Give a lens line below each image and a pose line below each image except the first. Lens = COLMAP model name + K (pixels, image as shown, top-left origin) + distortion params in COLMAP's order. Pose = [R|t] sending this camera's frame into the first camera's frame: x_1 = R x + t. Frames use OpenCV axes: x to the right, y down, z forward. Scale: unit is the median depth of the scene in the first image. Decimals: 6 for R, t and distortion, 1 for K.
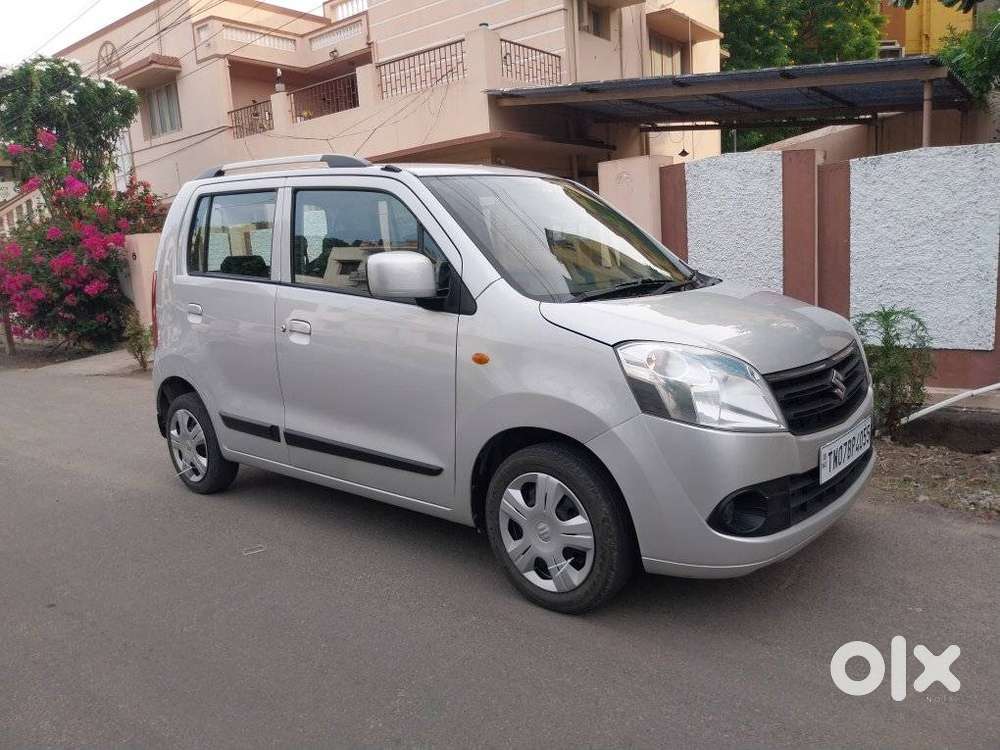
lens RADIAL K [[766.6, 0, 509.5], [0, 766.6, 372.3], [0, 0, 1]] dist [0.006304, -0.000772]
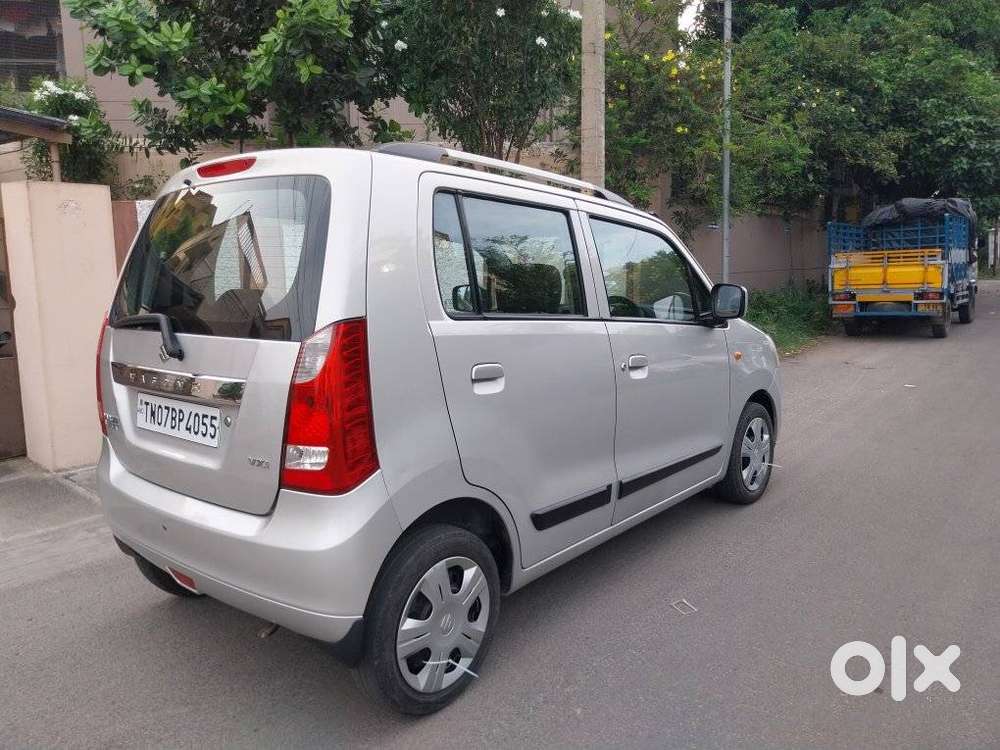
lens RADIAL K [[761.1, 0, 499.7], [0, 761.1, 360.0], [0, 0, 1]] dist [0.001031, 0.001142]
pose [[-0.025629, -0.066838, 0.997435, -0.307570], [0.176562, 0.981774, 0.070325, -0.040229], [-0.983956, 0.177911, -0.013361, 0.299845]]
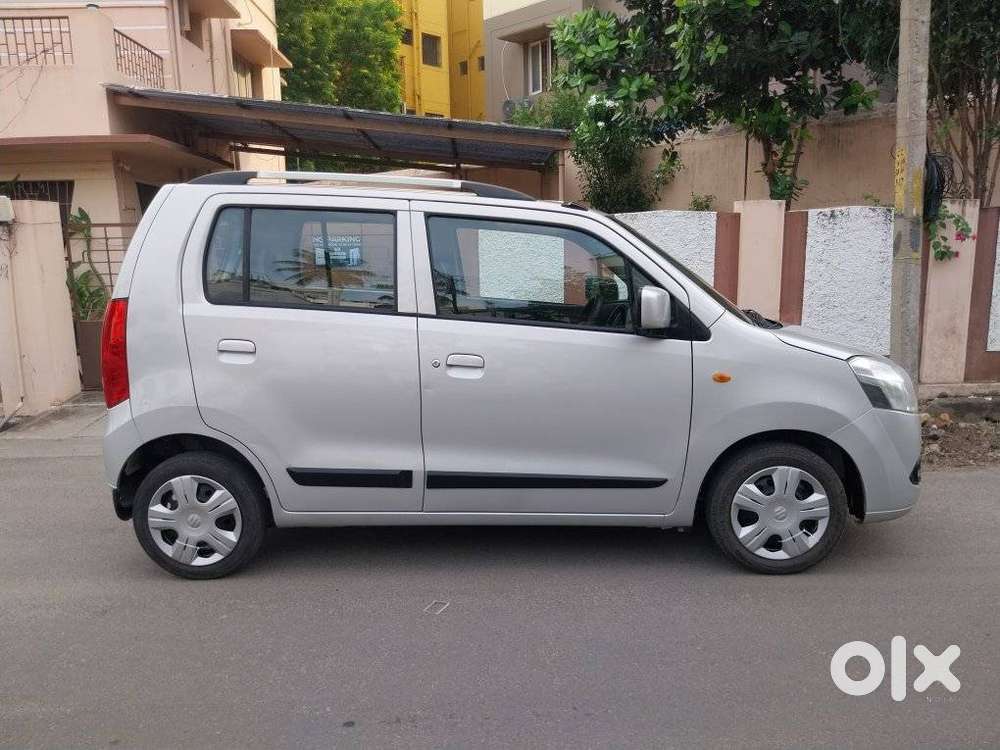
lens RADIAL K [[767.1, 0, 512.5], [0, 767.1, 375.5], [0, 0, 1]] dist [0.004904, -0.001804]
pose [[0.770649, -0.056354, 0.634763, -0.210656], [0.072759, 0.997349, 0.000209, -0.009336], [-0.633092, 0.046024, 0.772707, 0.058006]]
